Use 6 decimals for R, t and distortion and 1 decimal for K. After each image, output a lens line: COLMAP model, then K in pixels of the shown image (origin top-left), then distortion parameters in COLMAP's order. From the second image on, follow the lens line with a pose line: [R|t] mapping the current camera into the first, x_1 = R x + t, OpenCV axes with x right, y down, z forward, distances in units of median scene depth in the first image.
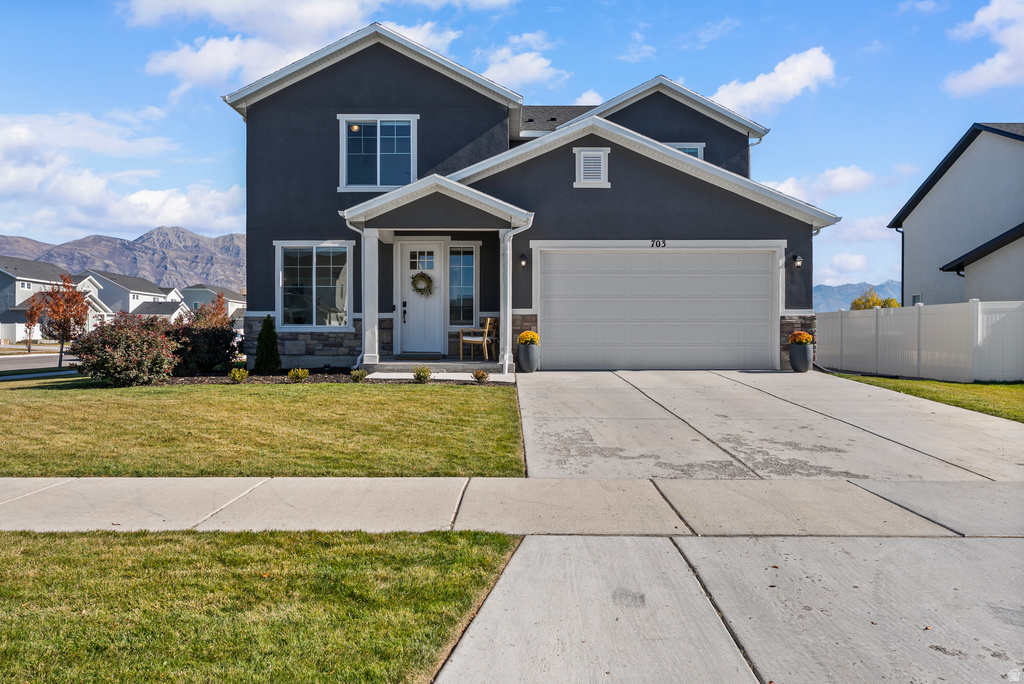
lens RADIAL K [[686.1, 0, 509.6], [0, 686.1, 342.6], [0, 0, 1]] dist [-0.001539, -0.000722]
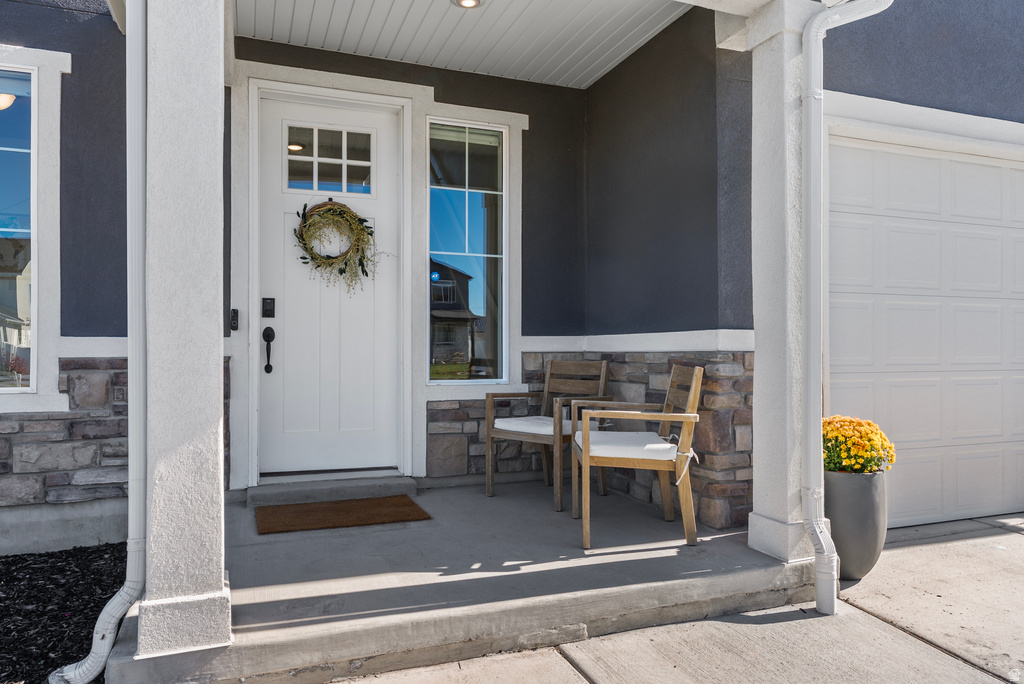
lens RADIAL K [[686.1, 0, 505.5], [0, 686.1, 361.5], [0, 0, 1]] dist [-0.001539, -0.000722]
pose [[0.936805, 0.000207, 0.349851, -0.161526], [0.003917, 0.999931, -0.011081, -0.029697], [-0.349830, 0.011751, 0.936740, 0.701593]]
